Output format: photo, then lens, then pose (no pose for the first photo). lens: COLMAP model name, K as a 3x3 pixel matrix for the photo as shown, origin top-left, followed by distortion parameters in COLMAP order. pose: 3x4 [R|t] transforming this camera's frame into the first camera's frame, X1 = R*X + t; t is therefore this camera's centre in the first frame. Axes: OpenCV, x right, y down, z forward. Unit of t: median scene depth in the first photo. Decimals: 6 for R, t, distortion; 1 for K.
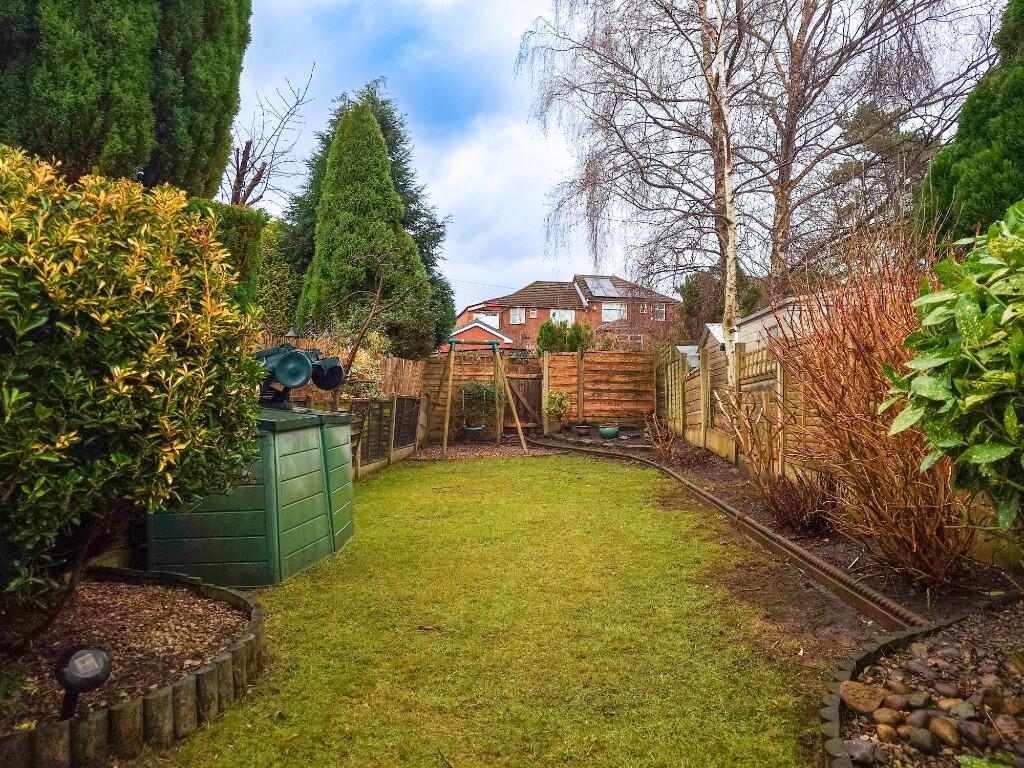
lens RADIAL K [[713.9, 0, 514.1], [0, 713.9, 381.6], [0, 0, 1]] dist [0.051074, -0.059446]
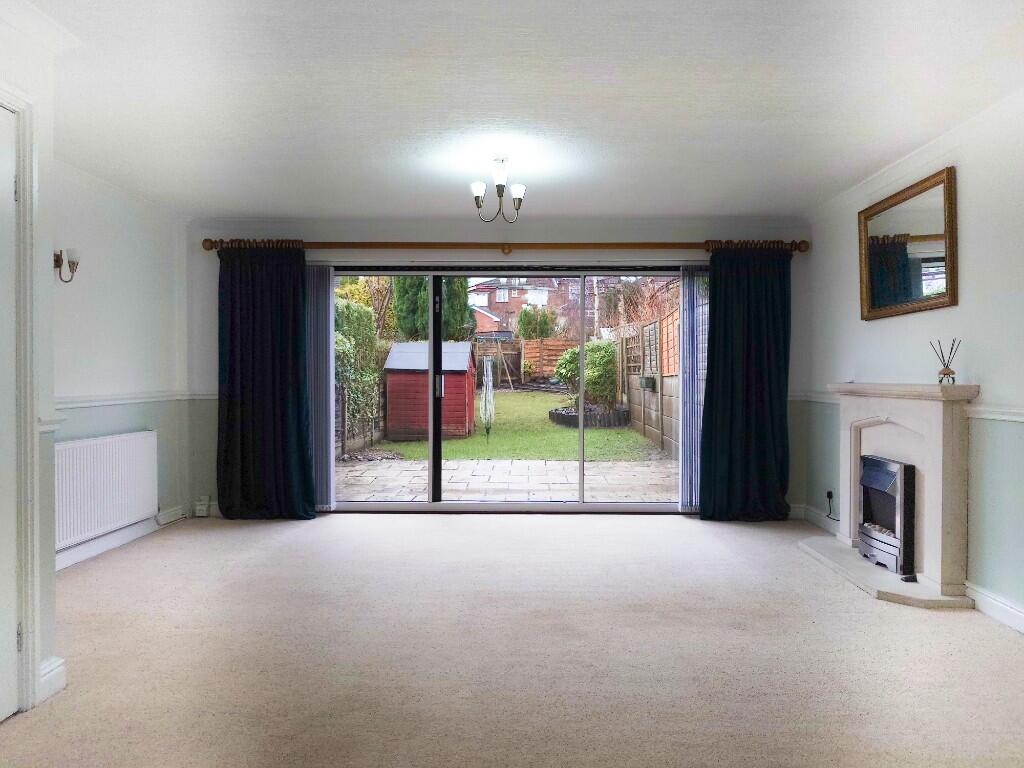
lens RADIAL K [[716.1, 0, 513.9], [0, 716.1, 381.4], [0, 0, 1]] dist [-0.000477, -0.001095]
pose [[0.999623, -0.006860, 0.026600, -0.029840], [0.005325, 0.998341, 0.057336, -0.040005], [-0.026949, -0.057173, 0.998001, -0.883430]]
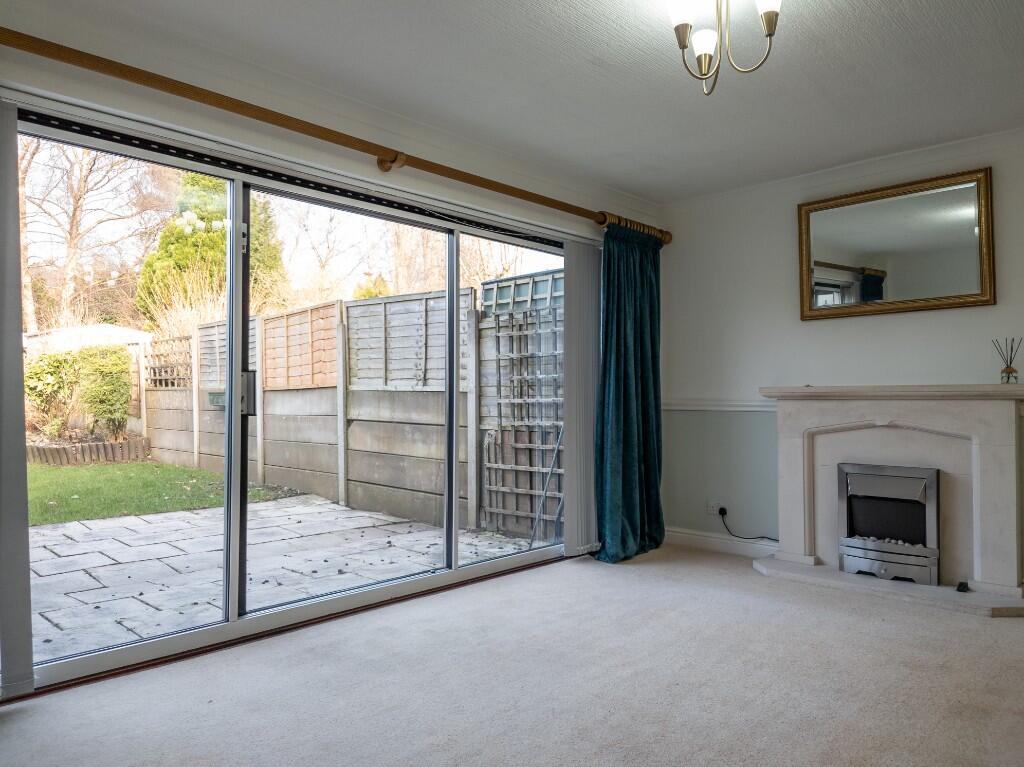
lens RADIAL K [[713.9, 0, 514.1], [0, 713.9, 381.1], [0, 0, 1]] dist [0.051074, -0.059446]
pose [[0.658892, 0.006226, 0.752212, -0.148920], [-0.027970, 0.999477, 0.016228, -0.026546], [-0.751717, -0.031732, 0.658722, -0.709059]]
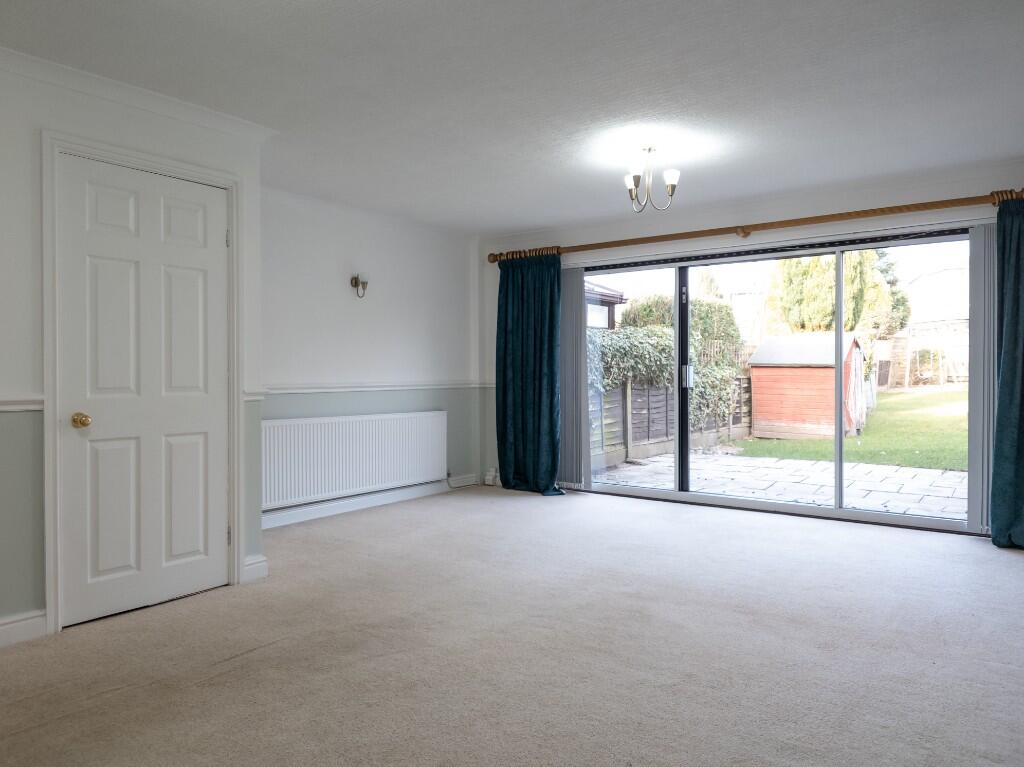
lens RADIAL K [[713.9, 0, 514.1], [0, 713.9, 381.1], [0, 0, 1]] dist [0.051074, -0.059446]
pose [[0.834622, -0.004336, -0.550805, 0.065061], [0.035793, 0.998283, 0.046376, -0.034985], [0.549658, -0.058422, 0.833344, -0.872758]]
